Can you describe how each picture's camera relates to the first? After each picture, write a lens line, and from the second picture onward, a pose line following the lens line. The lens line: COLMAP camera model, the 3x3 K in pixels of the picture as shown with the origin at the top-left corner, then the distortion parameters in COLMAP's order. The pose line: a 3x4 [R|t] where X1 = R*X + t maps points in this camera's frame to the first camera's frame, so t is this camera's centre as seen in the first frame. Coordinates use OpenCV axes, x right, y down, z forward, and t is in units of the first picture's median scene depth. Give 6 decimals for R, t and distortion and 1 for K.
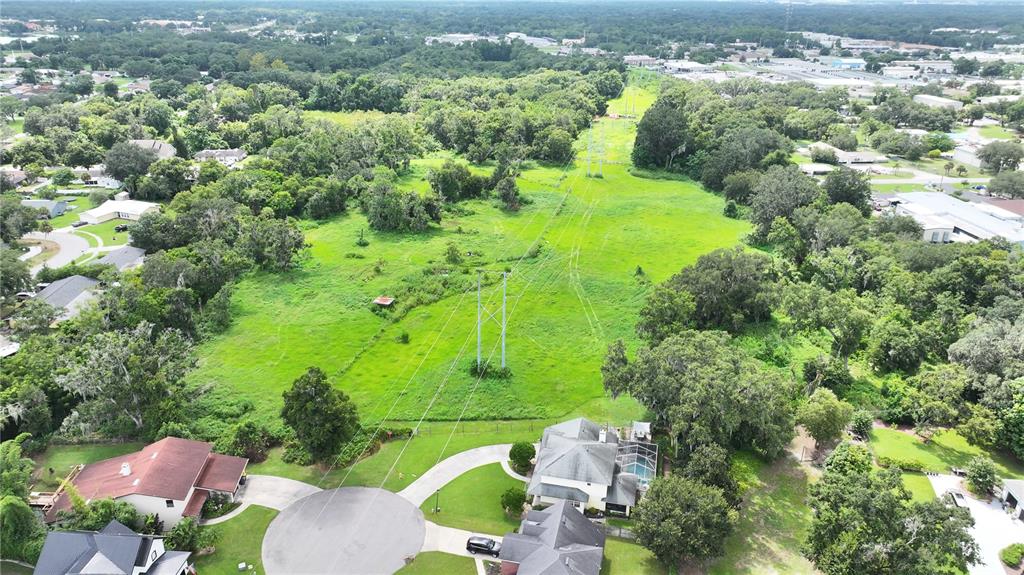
lens RADIAL K [[719.1, 0, 512.8], [0, 719.1, 289.3], [0, 0, 1]] dist [-0.001127, 0.022623]
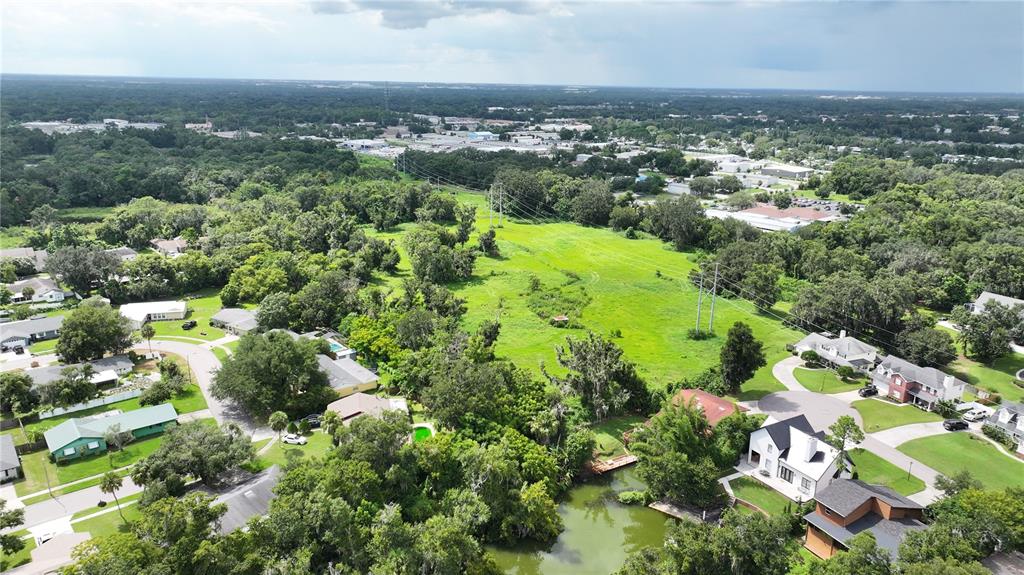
lens RADIAL K [[719.1, 0, 512.3], [0, 719.1, 288.9], [0, 0, 1]] dist [-0.001127, 0.022623]
pose [[0.818675, -0.158320, 0.552002, -0.613880], [0.214980, 0.975841, -0.038956, -0.002228], [-0.532499, 0.150562, 0.832932, -0.014611]]
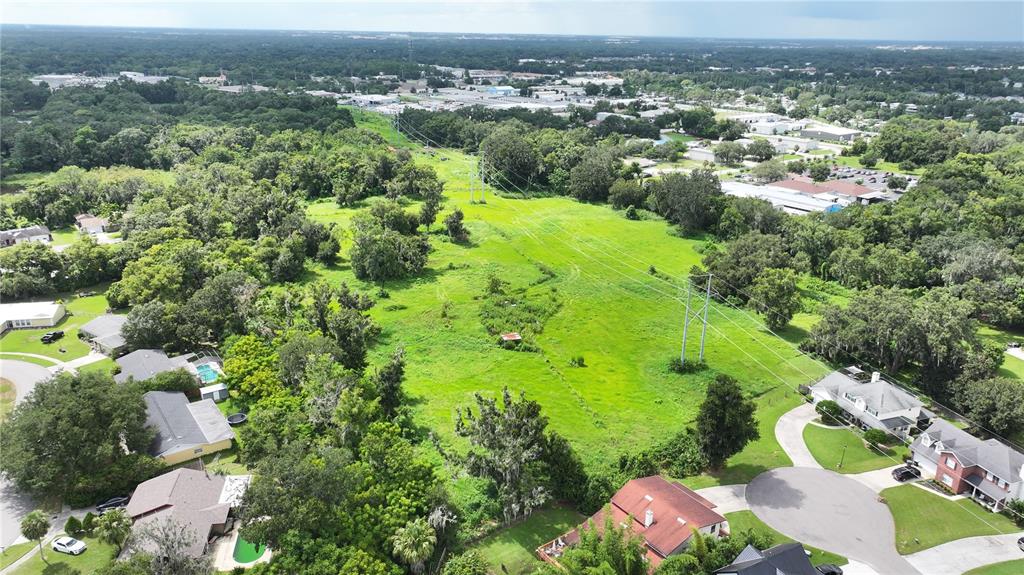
lens RADIAL K [[719.1, 0, 514.0], [0, 719.1, 288.4], [0, 0, 1]] dist [-0.001127, 0.022623]
pose [[0.848273, -0.178737, 0.498484, -0.431660], [0.200098, 0.979717, 0.010780, -0.038848], [-0.490300, 0.090601, 0.866832, 0.080564]]
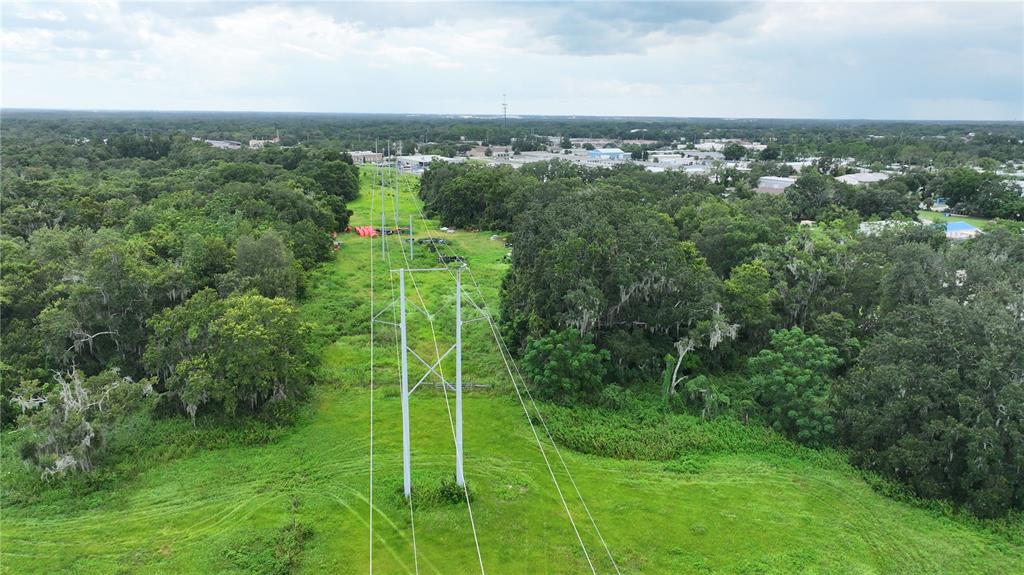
lens RADIAL K [[719.1, 0, 518.6], [0, 719.1, 289.4], [0, 0, 1]] dist [-0.001127, 0.022623]
pose [[0.915069, -0.096833, 0.391500, 0.061357], [0.154507, 0.980856, -0.118532, -0.210796], [-0.372528, 0.168954, 0.912512, 0.857994]]
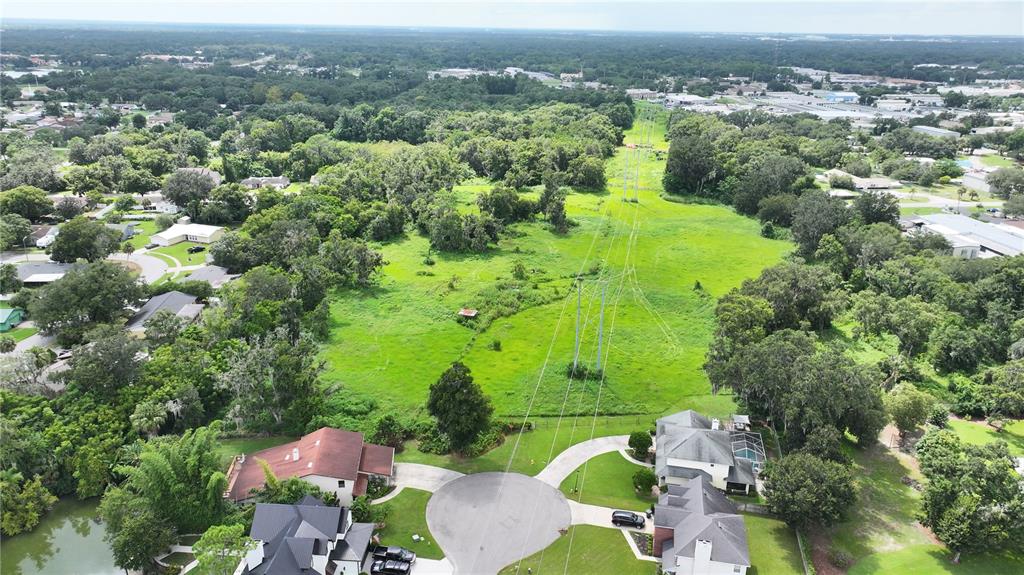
lens RADIAL K [[719.1, 0, 513.3], [0, 719.1, 287.4], [0, 0, 1]] dist [-0.001127, 0.022623]
pose [[0.999805, -0.004890, 0.019128, -0.086203], [0.005767, 0.998922, -0.046053, 0.018104], [-0.018882, 0.046154, 0.998756, -0.044745]]
